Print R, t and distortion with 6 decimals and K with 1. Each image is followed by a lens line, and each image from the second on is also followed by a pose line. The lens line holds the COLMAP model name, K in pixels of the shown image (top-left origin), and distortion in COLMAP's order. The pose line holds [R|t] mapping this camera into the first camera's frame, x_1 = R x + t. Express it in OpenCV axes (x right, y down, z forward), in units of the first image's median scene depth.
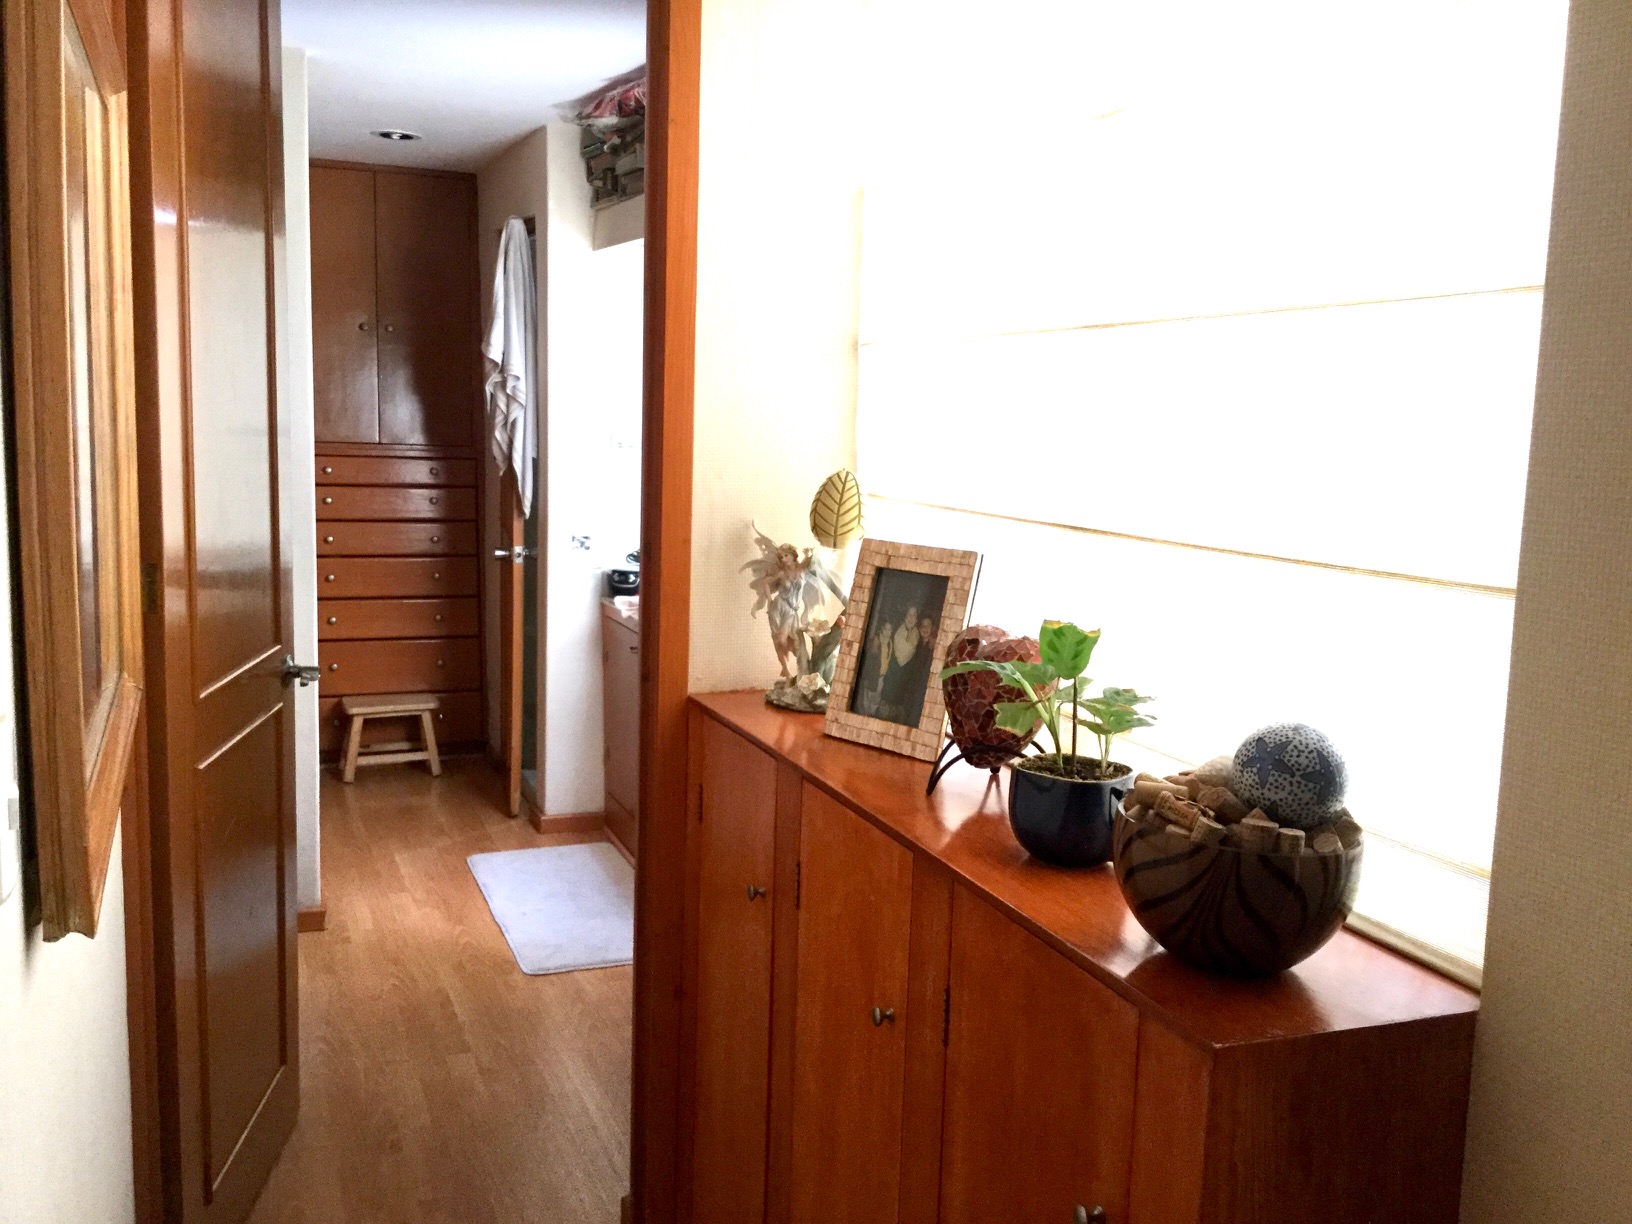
lens RADIAL K [[1522.6, 0, 809.5], [0, 1522.6, 610.4], [0, 0, 1]] dist [0.015505, -0.011419]
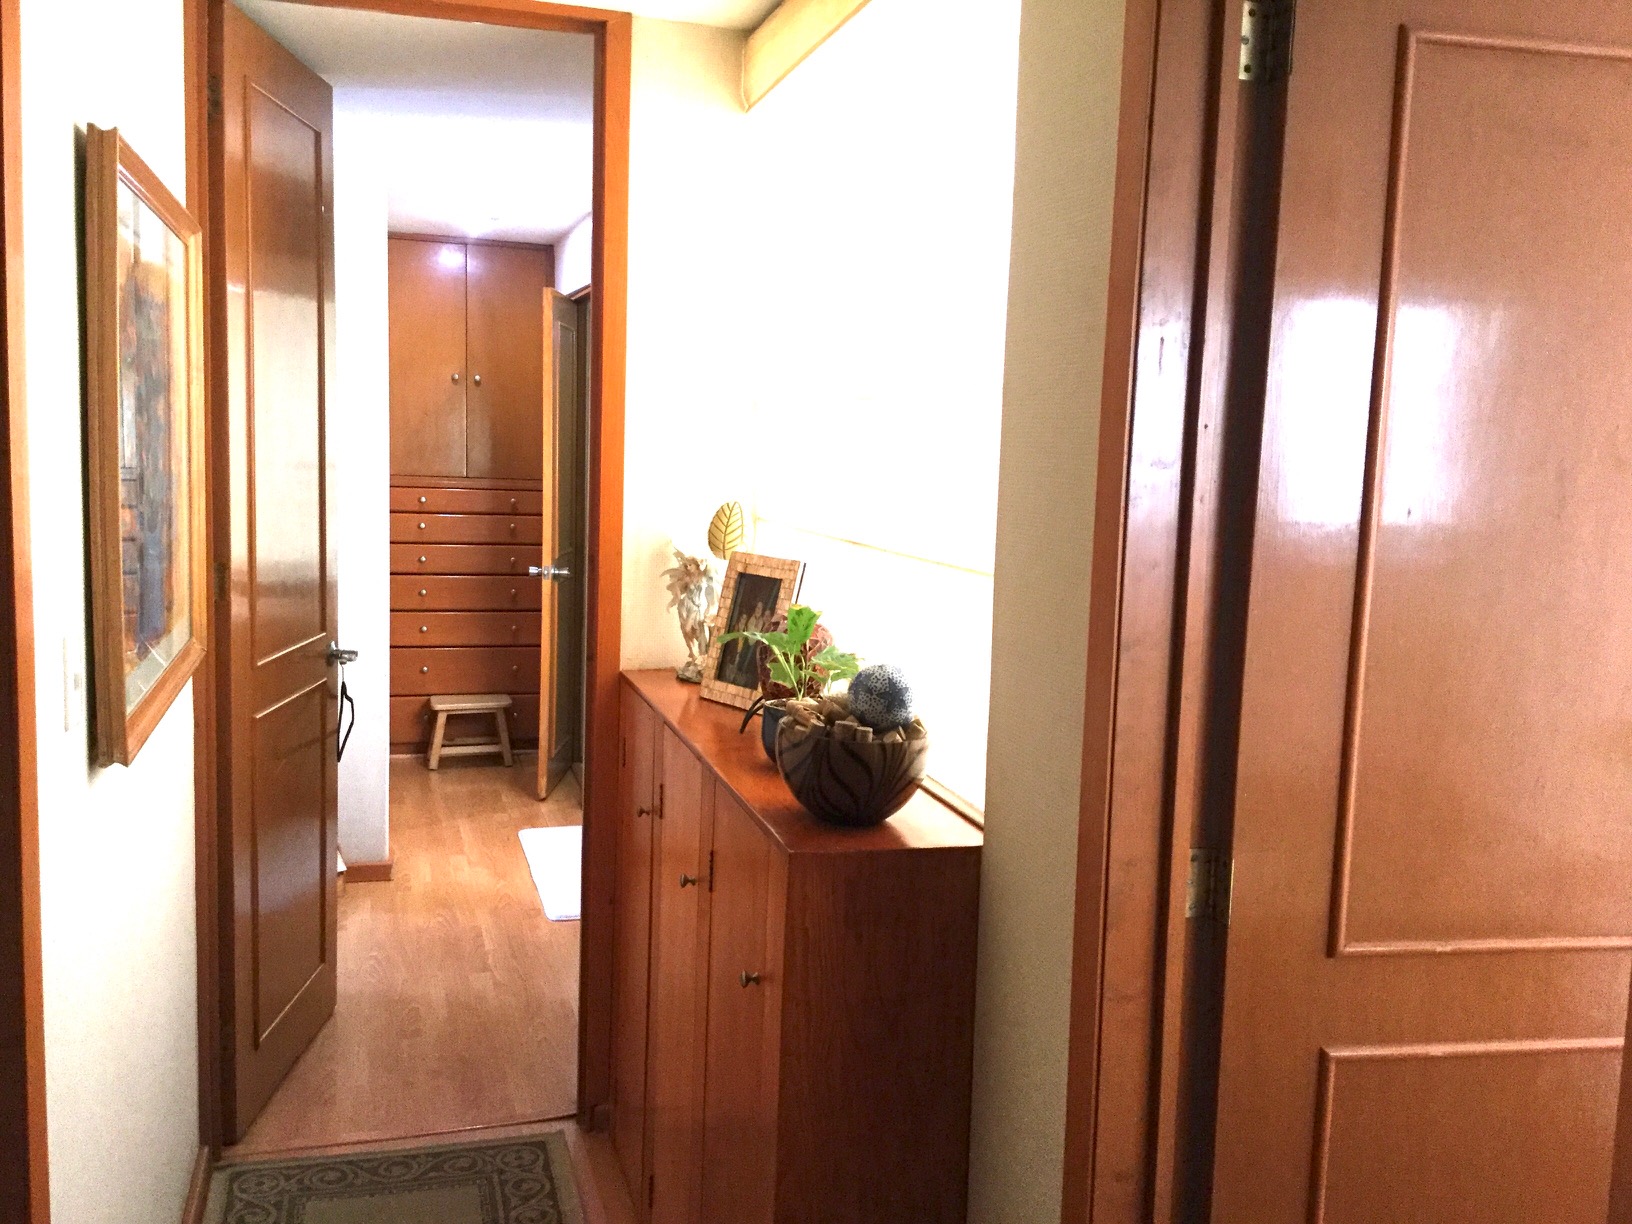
lens RADIAL K [[1495.0, 0, 816.0], [0, 1495.0, 612.0], [0, 0, 1]] dist [0.014461, 0.004269]
pose [[0.996662, 0.015384, -0.080177, 0.197919], [-0.017012, 0.999662, -0.019663, 0.028350], [0.079847, 0.020962, 0.996587, -0.282213]]
